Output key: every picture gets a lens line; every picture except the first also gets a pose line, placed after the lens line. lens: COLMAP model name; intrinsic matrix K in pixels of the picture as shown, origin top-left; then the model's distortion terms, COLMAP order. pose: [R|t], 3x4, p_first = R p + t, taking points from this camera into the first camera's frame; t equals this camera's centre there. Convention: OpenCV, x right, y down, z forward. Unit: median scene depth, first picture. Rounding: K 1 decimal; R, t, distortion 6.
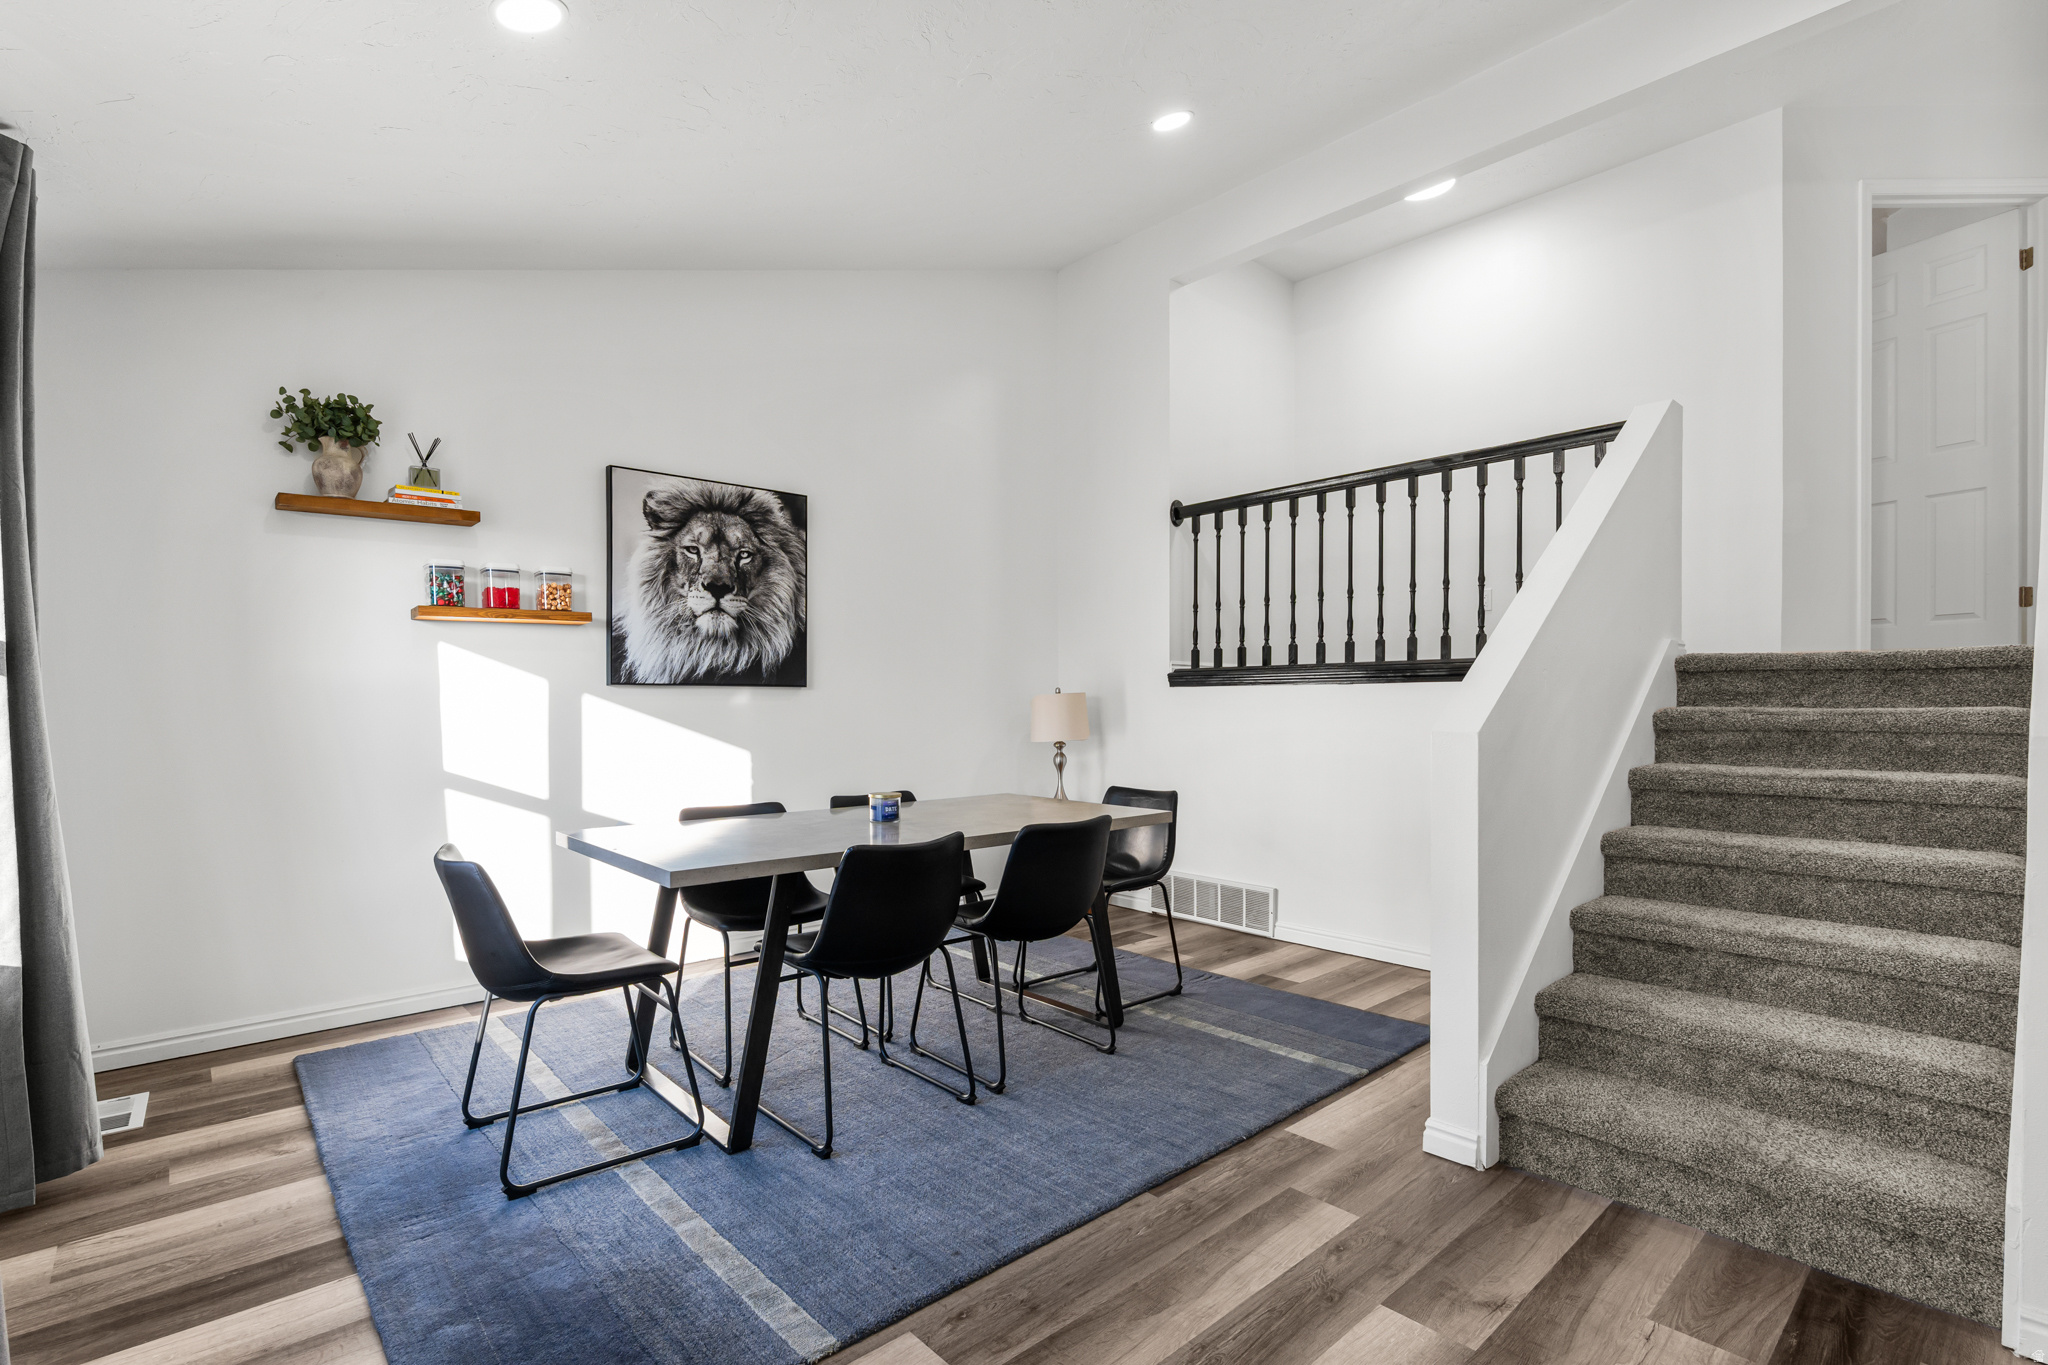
lens RADIAL K [[945.3, 0, 1031.6], [0, 945.3, 720.6], [0, 0, 1]] dist [-0.025351, 0.006938]
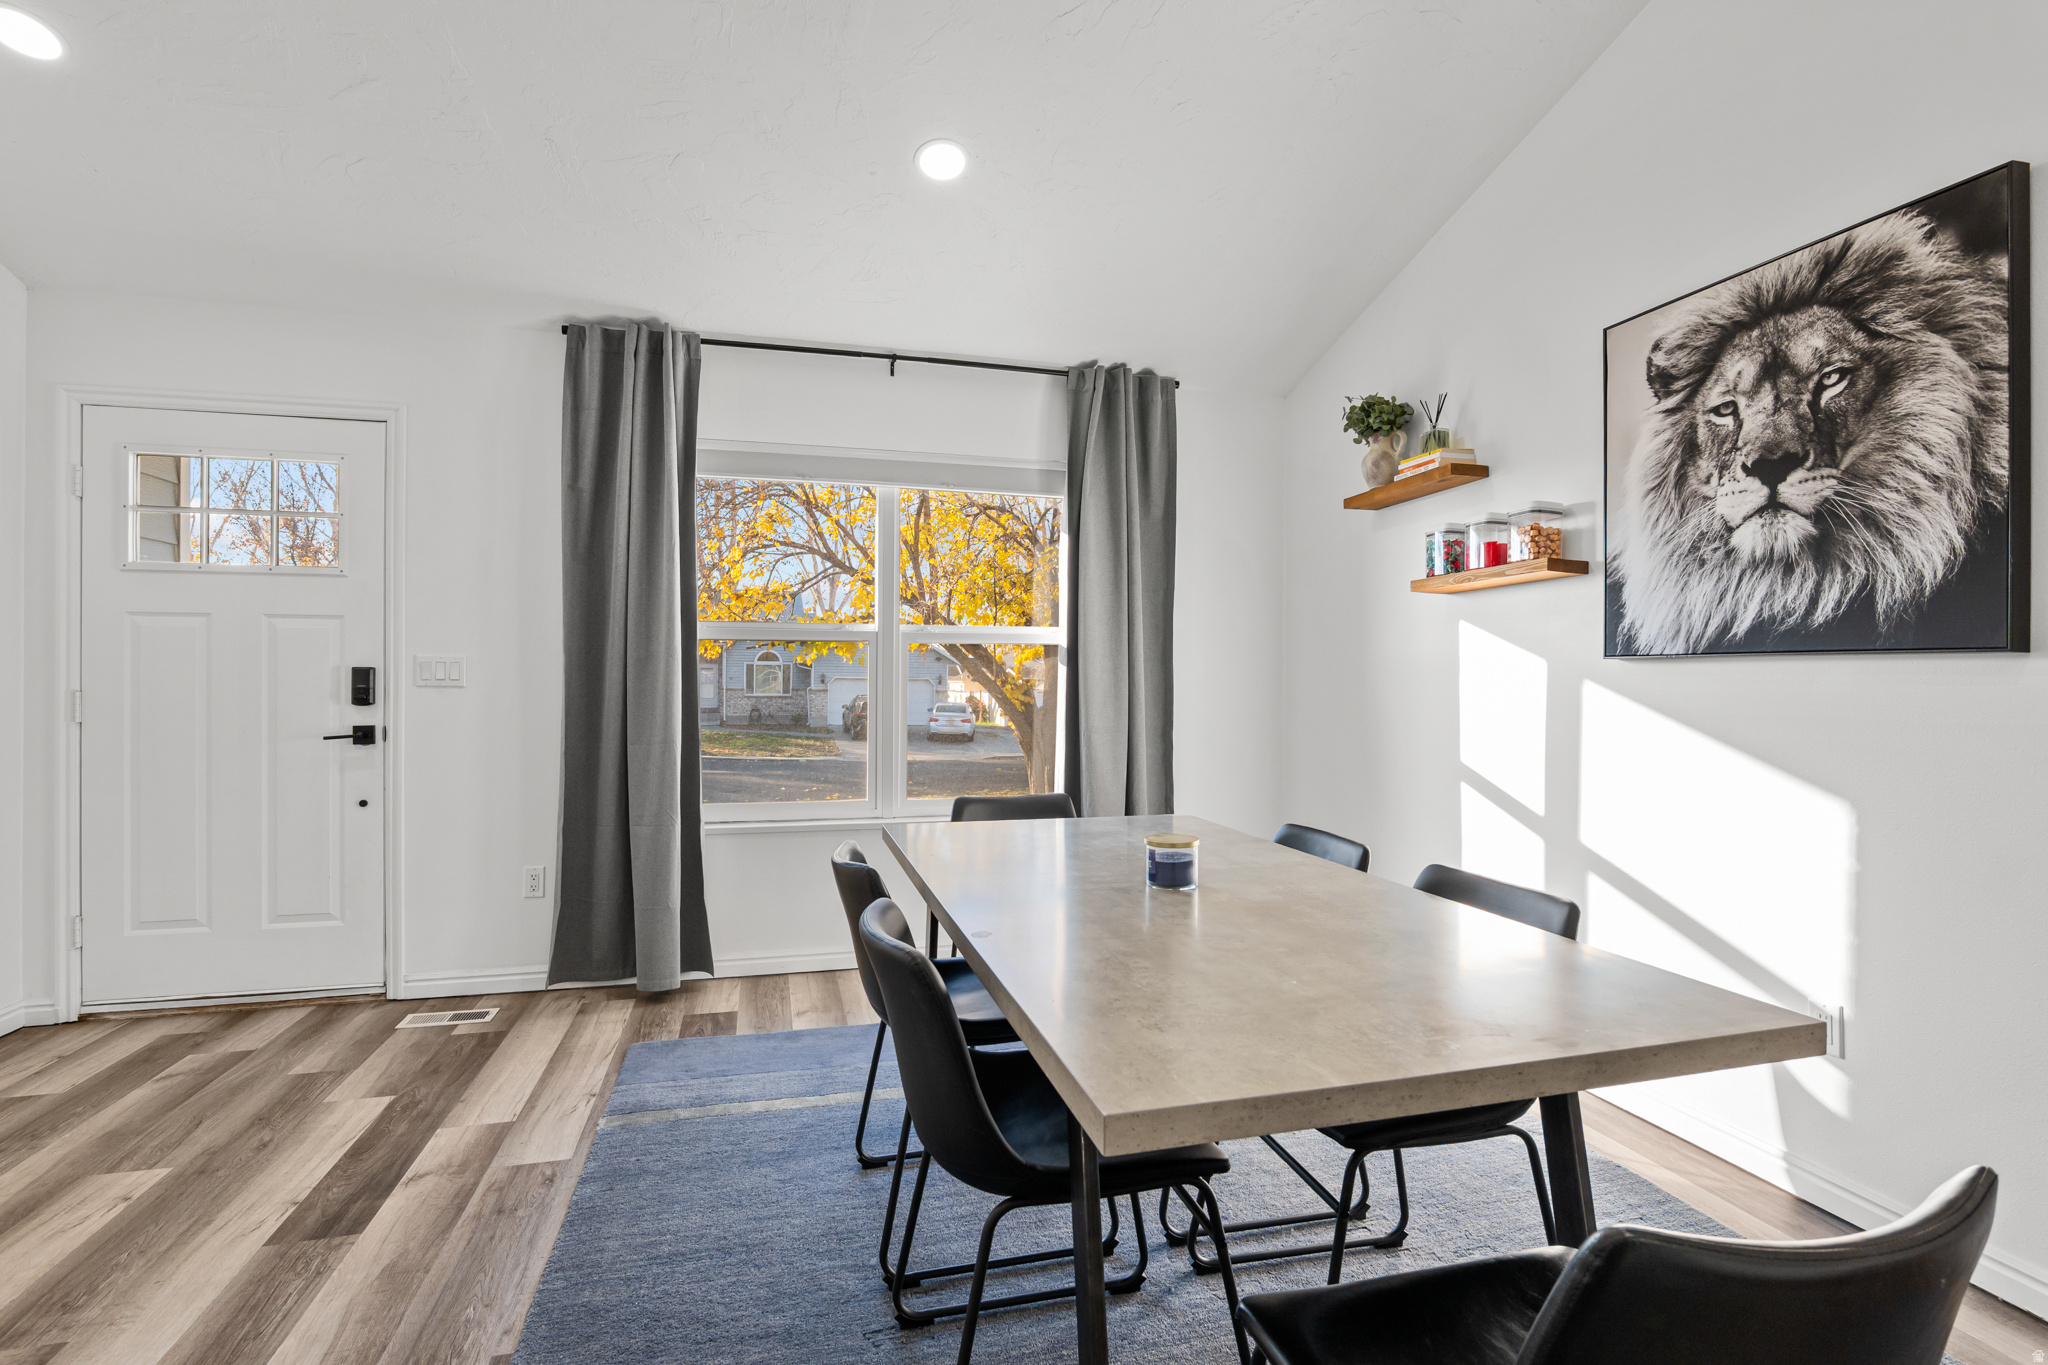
lens RADIAL K [[945.3, 0, 1021.5], [0, 945.3, 684.5], [0, 0, 1]] dist [-0.025351, 0.006938]
pose [[-0.446995, 0.006616, -0.894512, 0.306887], [-0.023193, 0.999551, 0.018982, -0.020964], [0.894236, 0.029232, -0.446641, 0.863541]]
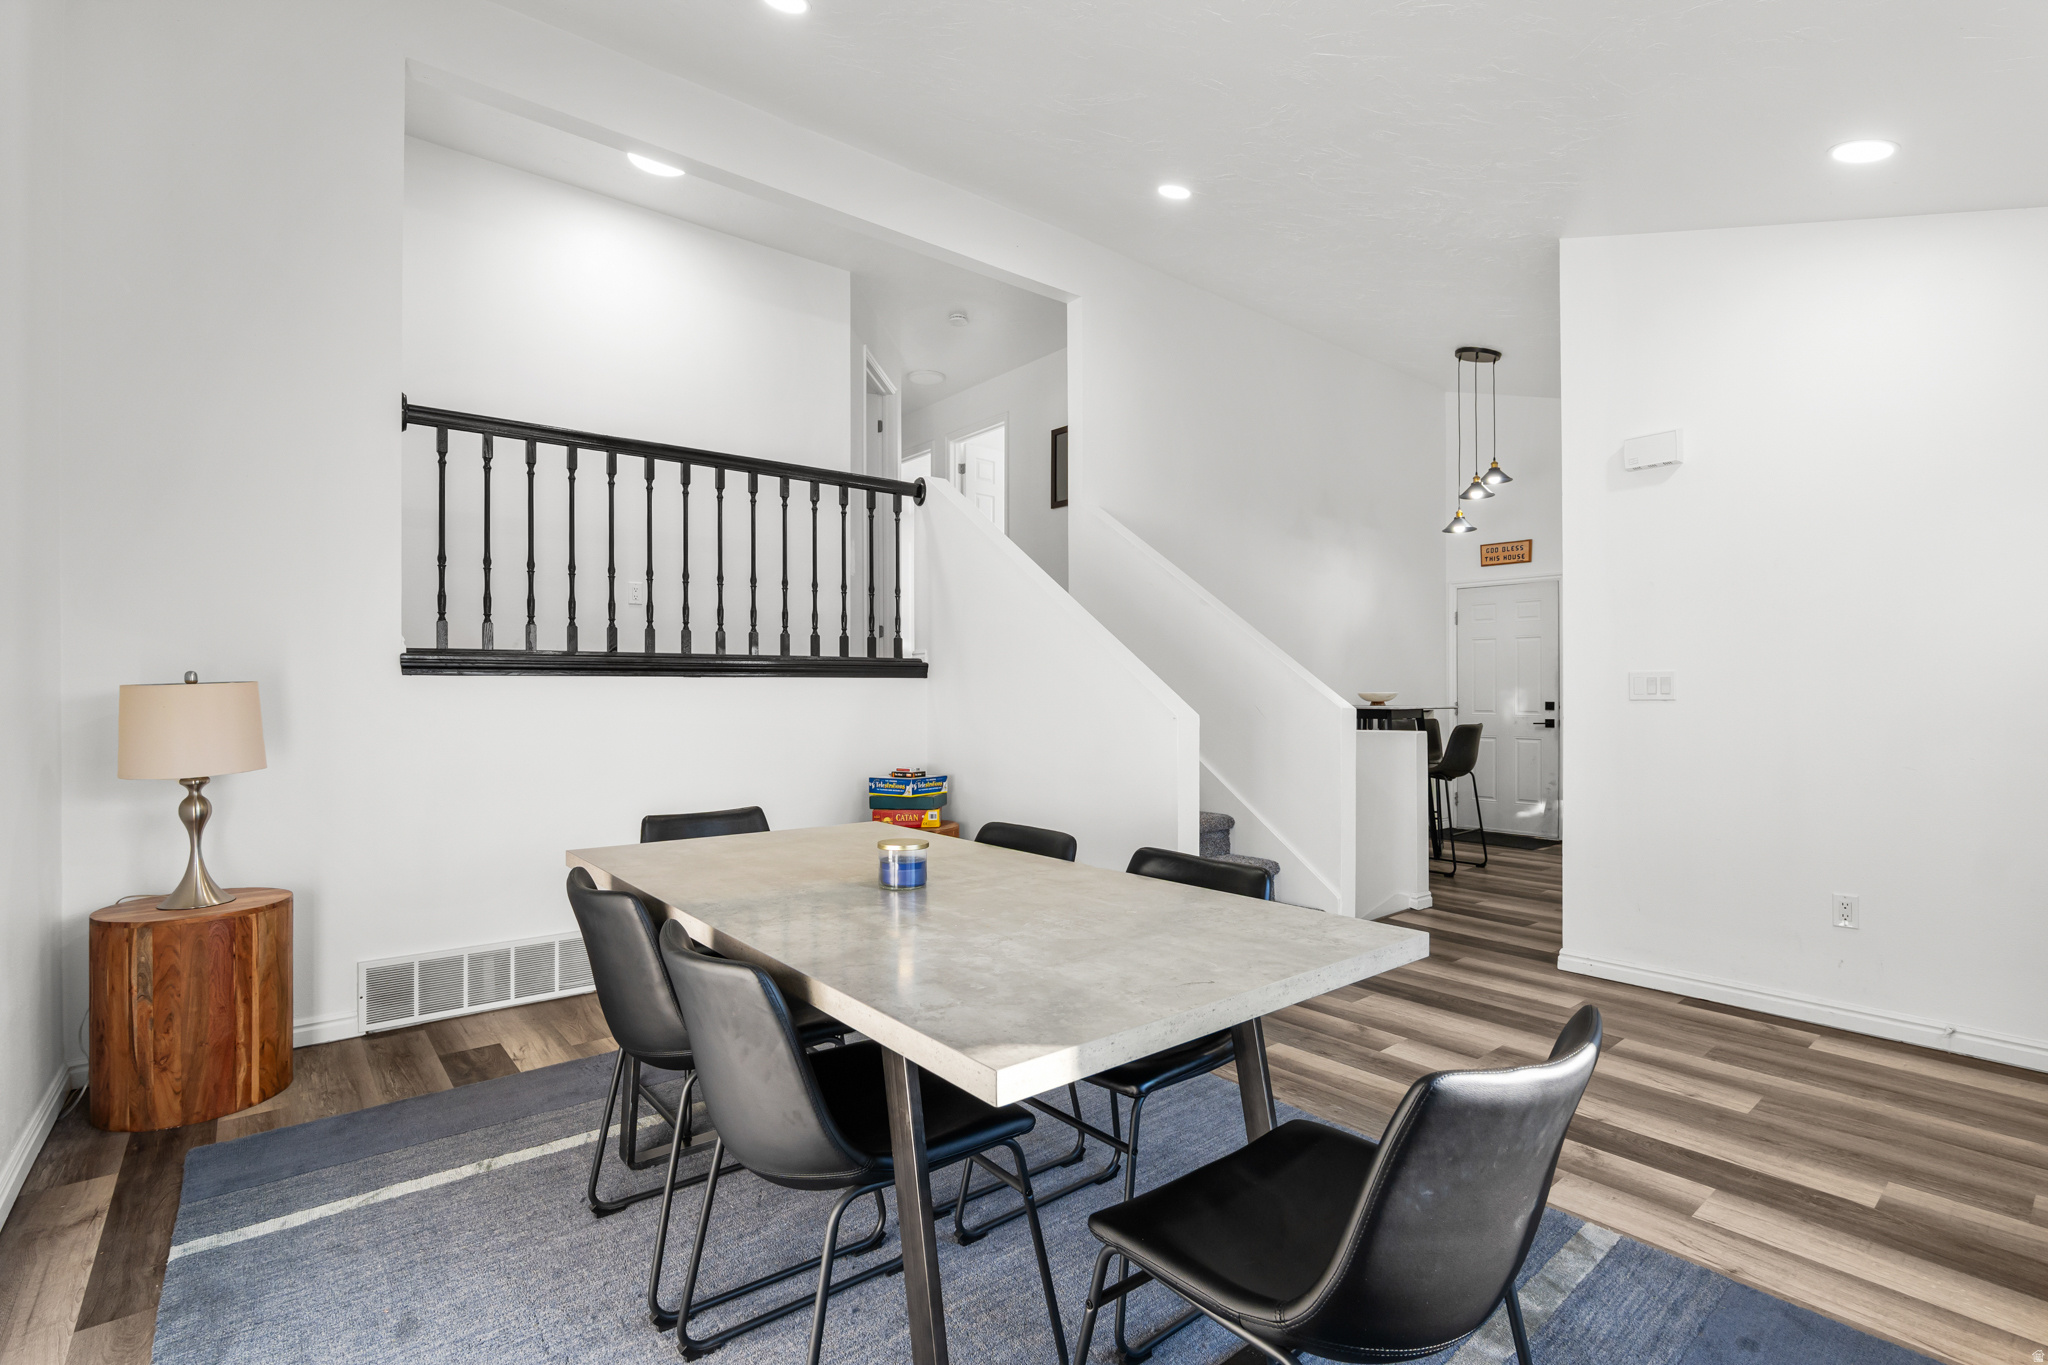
lens RADIAL K [[945.3, 0, 1032.6], [0, 945.3, 691.4], [0, 0, 1]] dist [-0.025351, 0.006938]
pose [[0.048689, 0.005517, 0.998799, -0.569030], [0.024792, 0.999670, -0.006731, -0.011292], [-0.998506, 0.025089, 0.048537, 0.643669]]
